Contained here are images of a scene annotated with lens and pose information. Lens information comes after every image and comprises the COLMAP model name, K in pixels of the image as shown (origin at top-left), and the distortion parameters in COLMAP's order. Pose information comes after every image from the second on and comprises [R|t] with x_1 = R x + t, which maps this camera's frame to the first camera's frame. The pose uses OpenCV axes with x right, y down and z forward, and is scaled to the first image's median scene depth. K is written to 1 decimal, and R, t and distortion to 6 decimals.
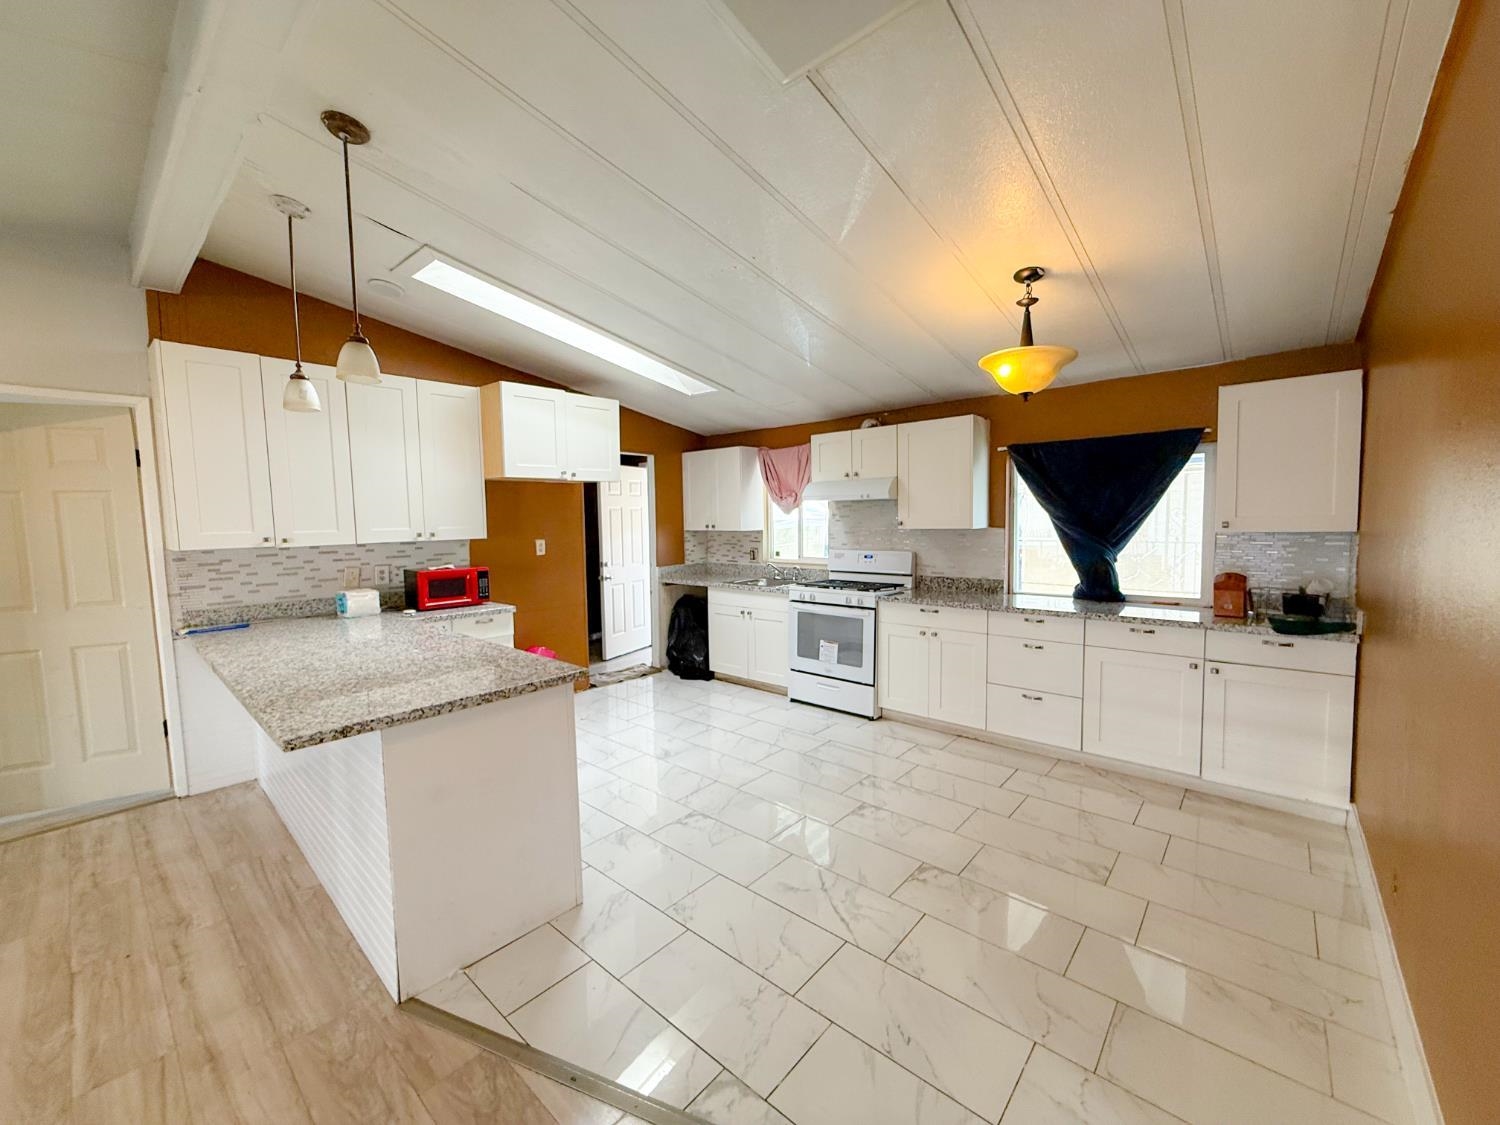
lens RADIAL K [[601.3, 0, 747.4], [0, 601.3, 564.6], [0, 0, 1]] dist [0.003940, 0.000156]
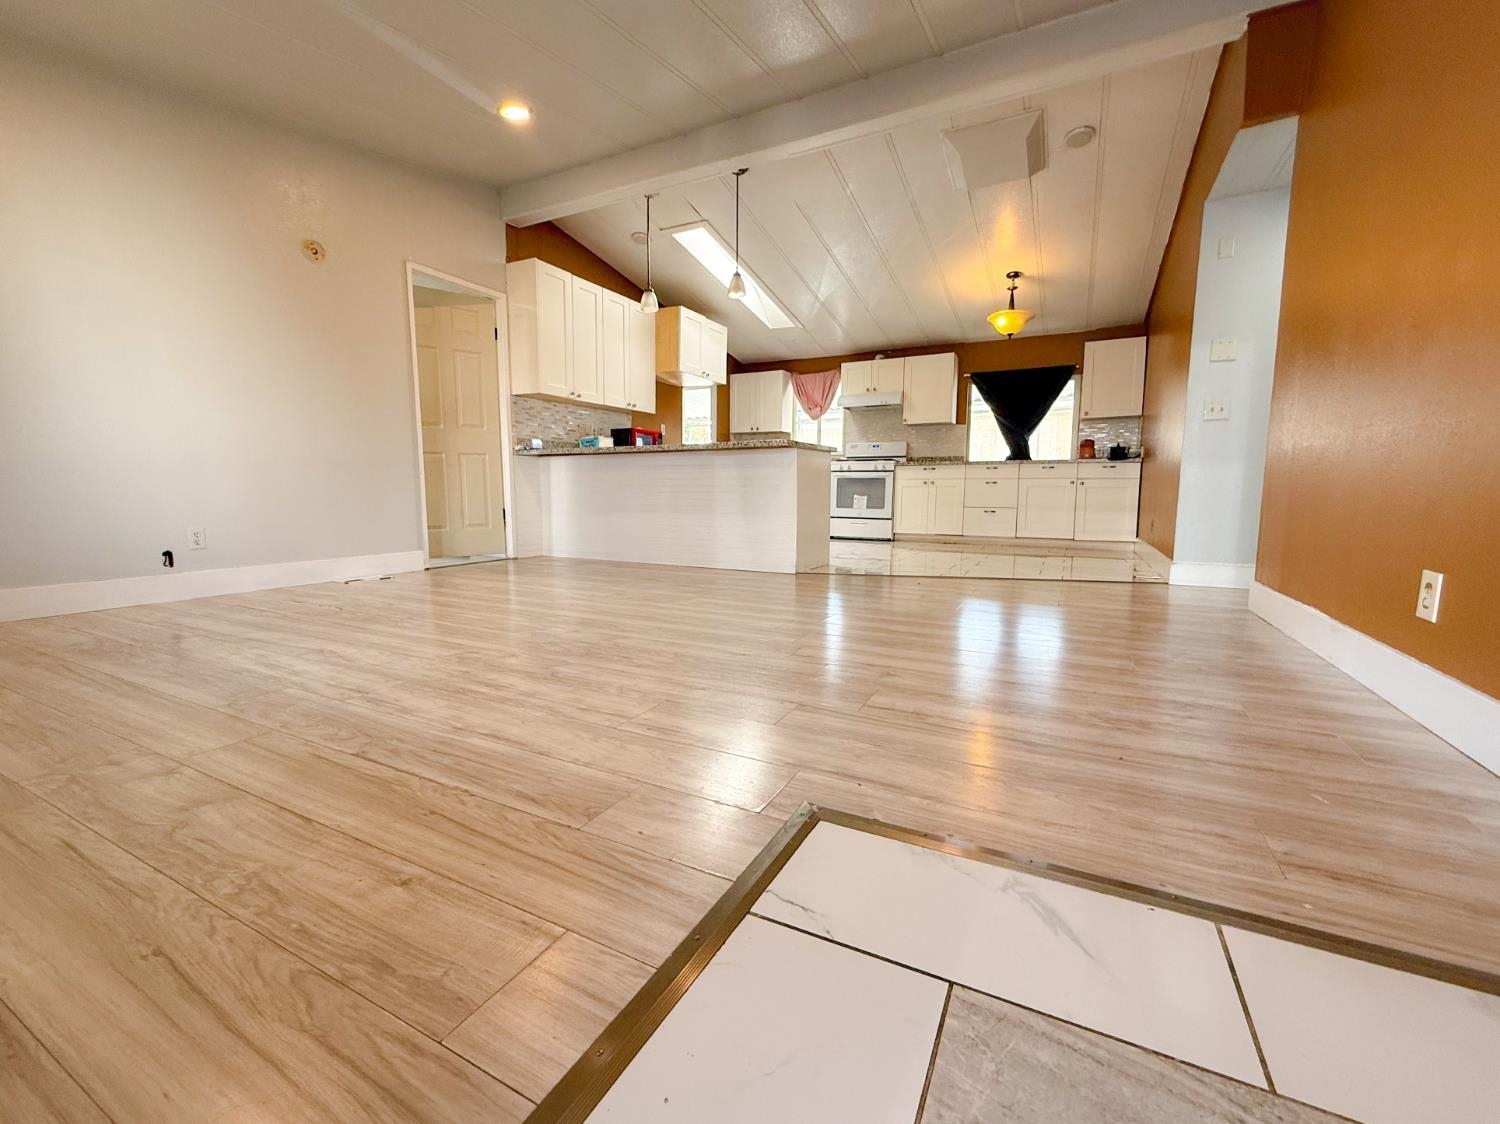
lens RADIAL K [[601.3, 0, 758.6], [0, 601.3, 554.5], [0, 0, 1]] dist [0.003940, 0.000156]
pose [[0.969903, -0.006148, 0.243415, -0.581438], [-0.003015, 0.999301, 0.037254, 0.259656], [-0.243474, -0.036866, 0.969207, -0.530852]]
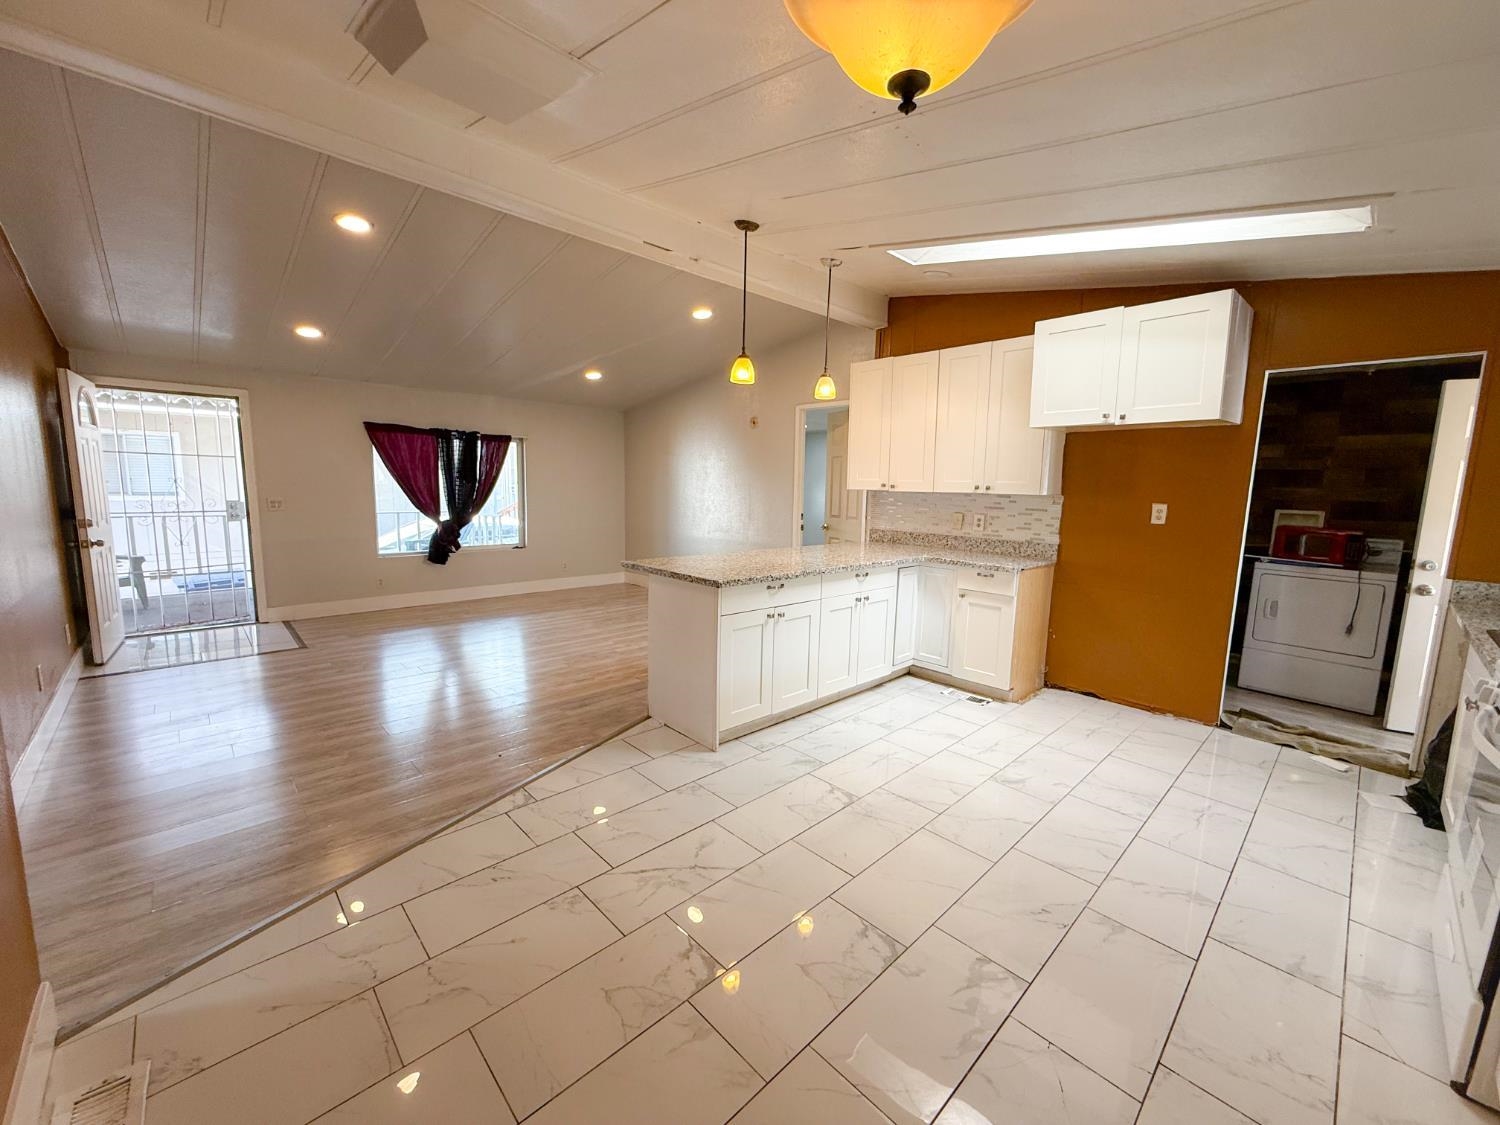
lens RADIAL K [[601.3, 0, 748.4], [0, 601.3, 563.2], [0, 0, 1]] dist [0.003940, 0.000156]
pose [[-0.094770, 0.148416, -0.984374, 0.576711], [-0.098492, 0.982575, 0.157627, -0.043879], [0.990615, 0.111891, -0.078501, 0.661217]]
